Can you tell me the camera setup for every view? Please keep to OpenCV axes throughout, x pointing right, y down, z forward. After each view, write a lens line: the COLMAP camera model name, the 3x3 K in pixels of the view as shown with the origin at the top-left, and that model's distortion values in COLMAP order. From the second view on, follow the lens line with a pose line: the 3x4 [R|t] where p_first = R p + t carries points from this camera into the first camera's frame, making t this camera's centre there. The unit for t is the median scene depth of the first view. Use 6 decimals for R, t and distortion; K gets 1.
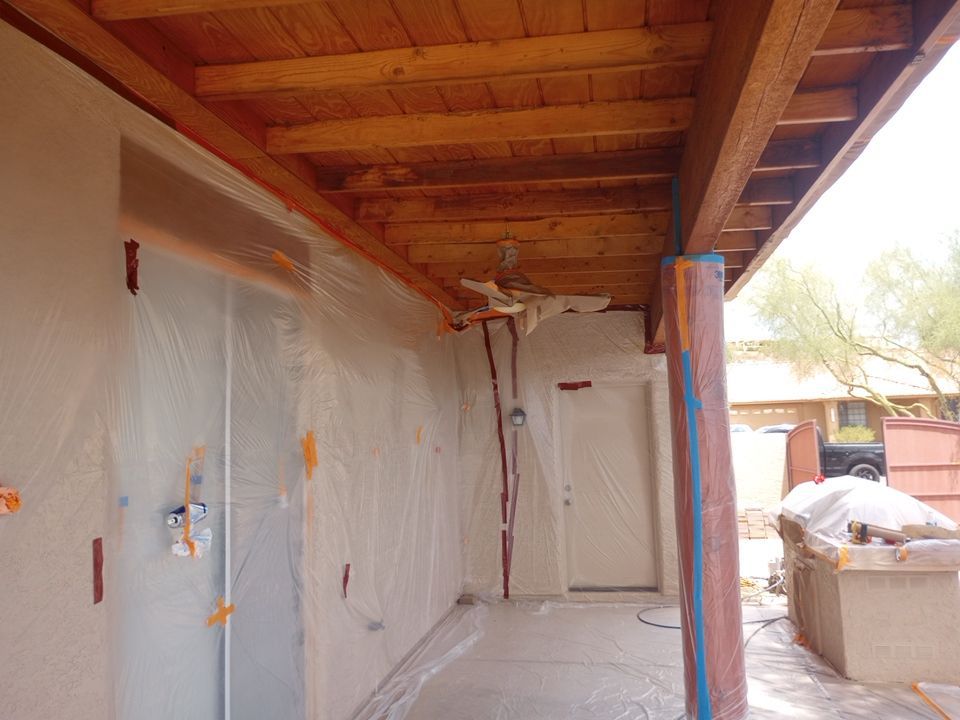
lens RADIAL K [[795.4, 0, 480.6], [0, 795.4, 363.1], [0, 0, 1]] dist [0.067359, -0.089634]
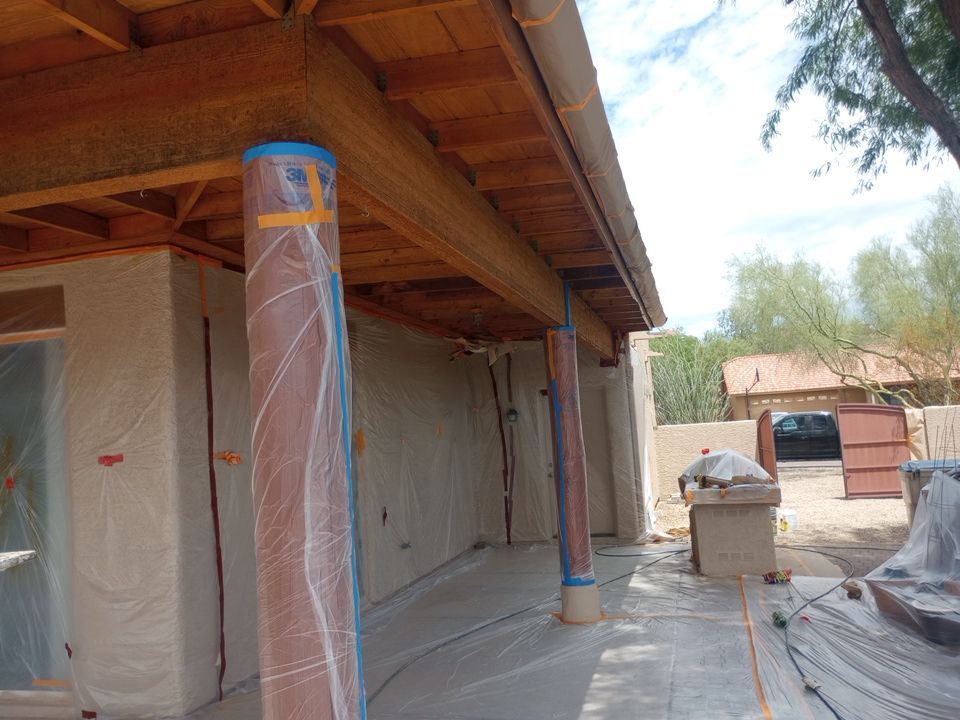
lens RADIAL K [[795.4, 0, 480.6], [0, 795.4, 363.1], [0, 0, 1]] dist [0.067359, -0.089634]
pose [[0.995427, -0.039586, -0.086936, 0.117474], [0.039957, 0.999198, 0.002522, -0.030227], [0.086767, -0.005984, 0.996211, -0.404654]]
